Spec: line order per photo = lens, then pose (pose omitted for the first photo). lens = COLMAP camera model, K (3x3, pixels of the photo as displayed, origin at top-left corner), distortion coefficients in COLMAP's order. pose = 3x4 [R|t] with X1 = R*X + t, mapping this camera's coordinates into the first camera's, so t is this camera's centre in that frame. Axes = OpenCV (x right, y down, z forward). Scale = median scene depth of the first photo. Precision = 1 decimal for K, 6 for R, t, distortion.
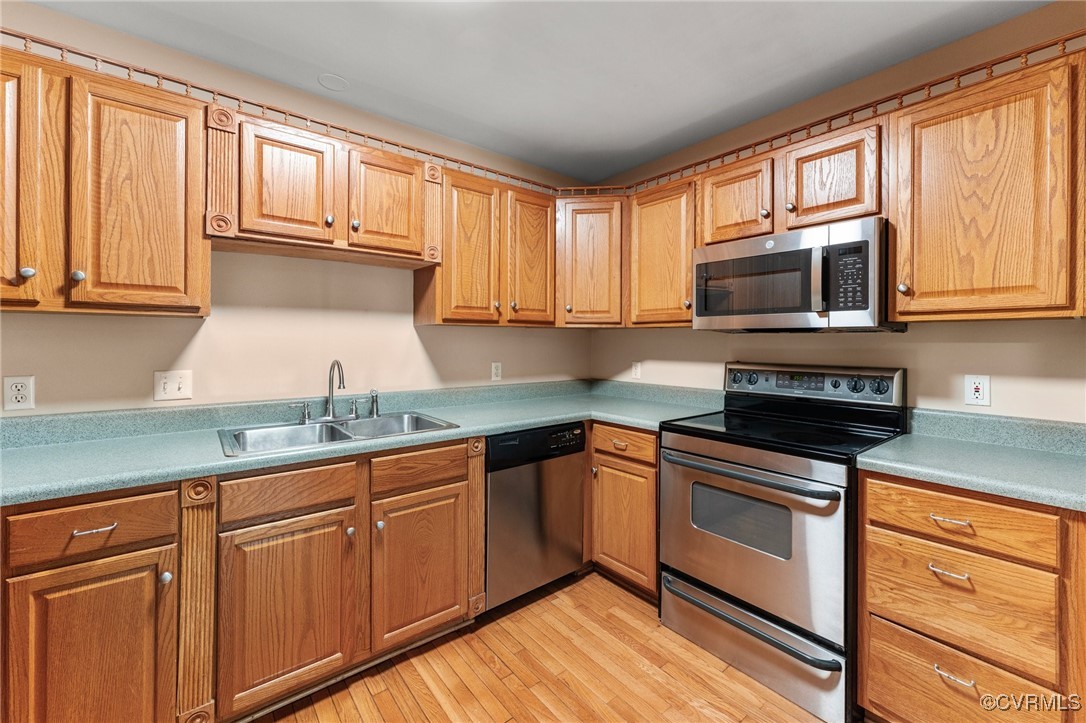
lens RADIAL K [[443.8, 0, 542.7], [0, 443.8, 343.4], [0, 0, 1]] dist [-0.000711, 0.000066]
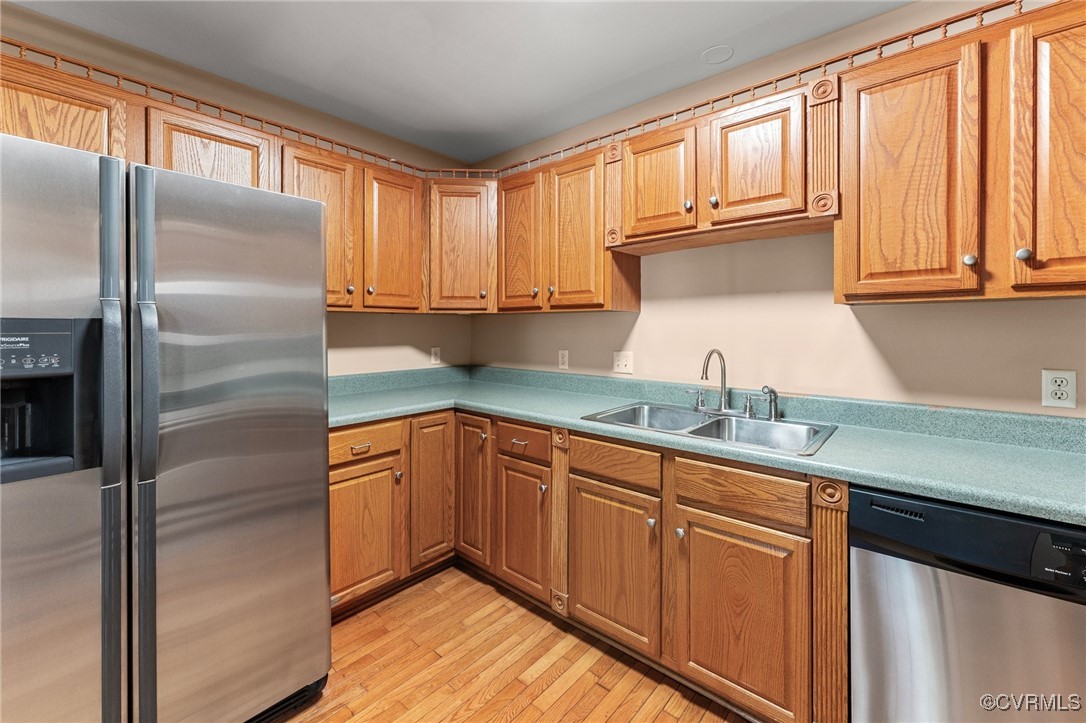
lens RADIAL K [[449.0, 0, 540.5], [0, 449.0, 329.2], [0, 0, 1]] dist [-0.001552, -0.000157]
pose [[0.172490, -0.001906, -0.985009, 0.420796], [-0.002610, 0.999994, -0.002392, -0.001429], [0.985008, 0.002983, 0.172484, 0.488402]]
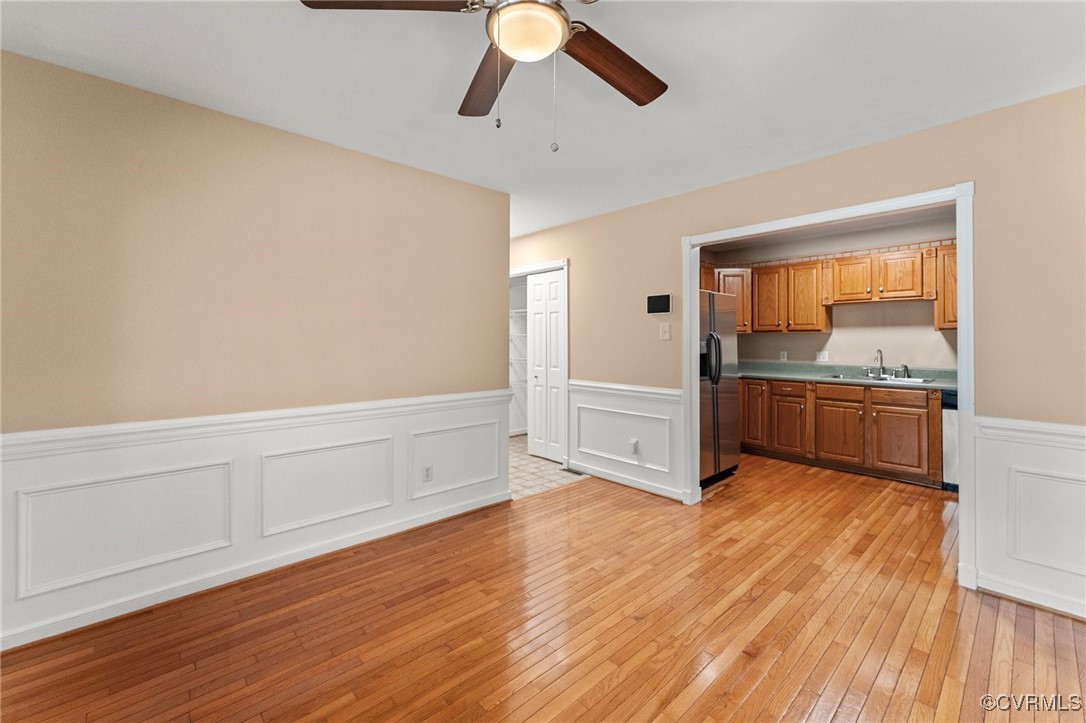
lens RADIAL K [[448.8, 0, 547.0], [0, 448.8, 338.6], [0, 0, 1]] dist [0.000598, 0.000145]
pose [[0.072486, -0.009070, -0.997328, 1.743777], [-0.003380, 0.999951, -0.009339, 0.011353], [0.997364, 0.004048, 0.072452, -0.875015]]
